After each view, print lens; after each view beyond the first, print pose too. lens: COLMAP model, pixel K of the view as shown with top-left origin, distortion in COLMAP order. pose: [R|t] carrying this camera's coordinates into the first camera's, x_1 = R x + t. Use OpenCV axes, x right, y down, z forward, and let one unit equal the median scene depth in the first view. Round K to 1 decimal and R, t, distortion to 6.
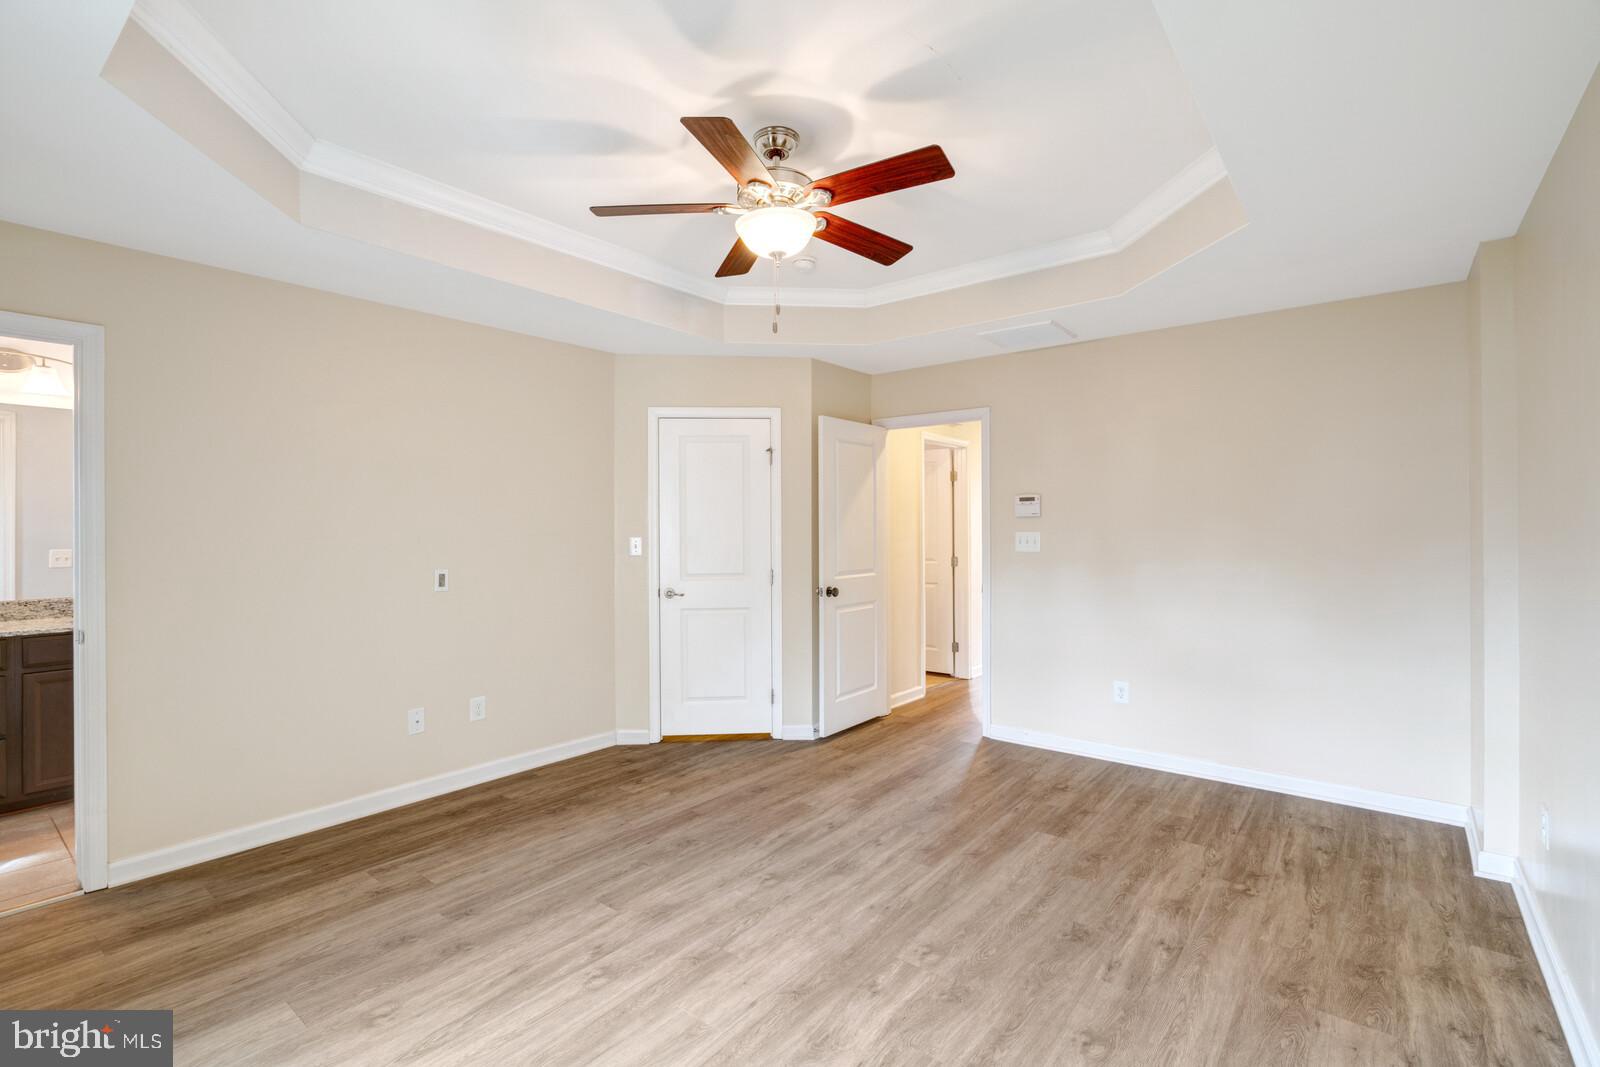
lens RADIAL K [[727.0, 0, 790.2], [0, 727.0, 533.1], [0, 0, 1]] dist [-0.002317, 0.001435]
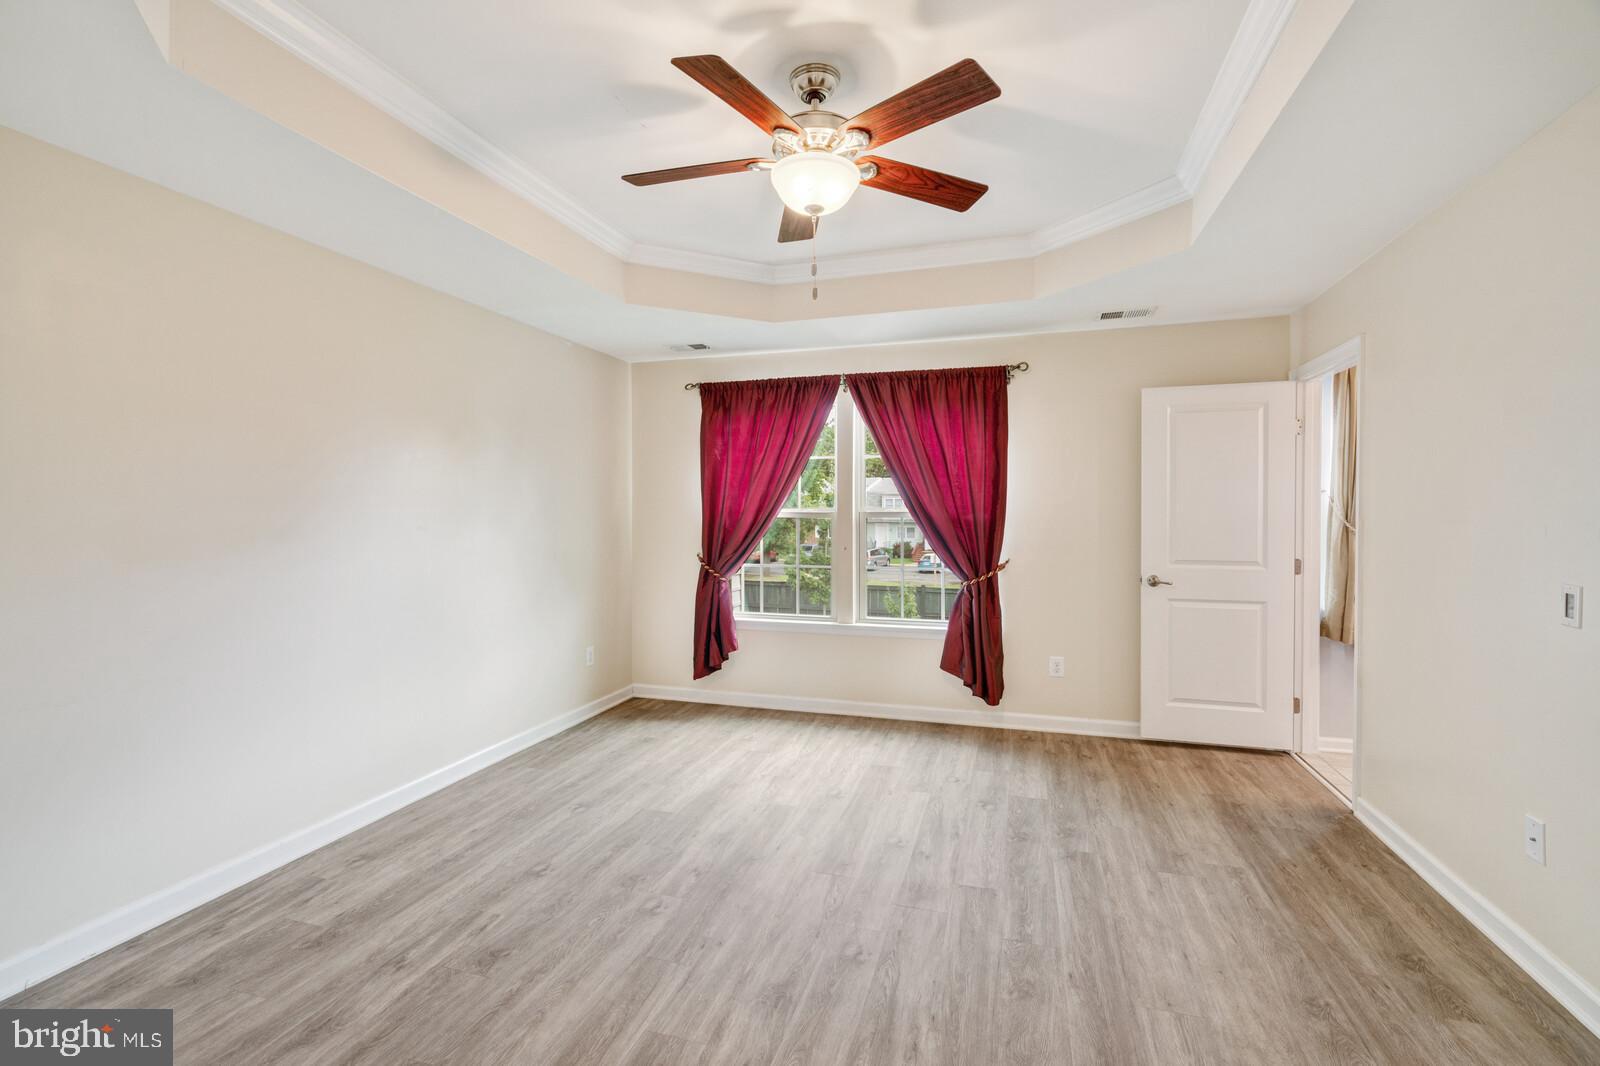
lens RADIAL K [[727.0, 0, 790.2], [0, 727.0, 532.6], [0, 0, 1]] dist [-0.002317, 0.001435]
pose [[-0.928285, 0.017622, -0.371452, 0.354735], [0.004362, 0.999324, 0.036508, -0.013260], [0.371845, 0.032270, -0.927734, 1.852473]]
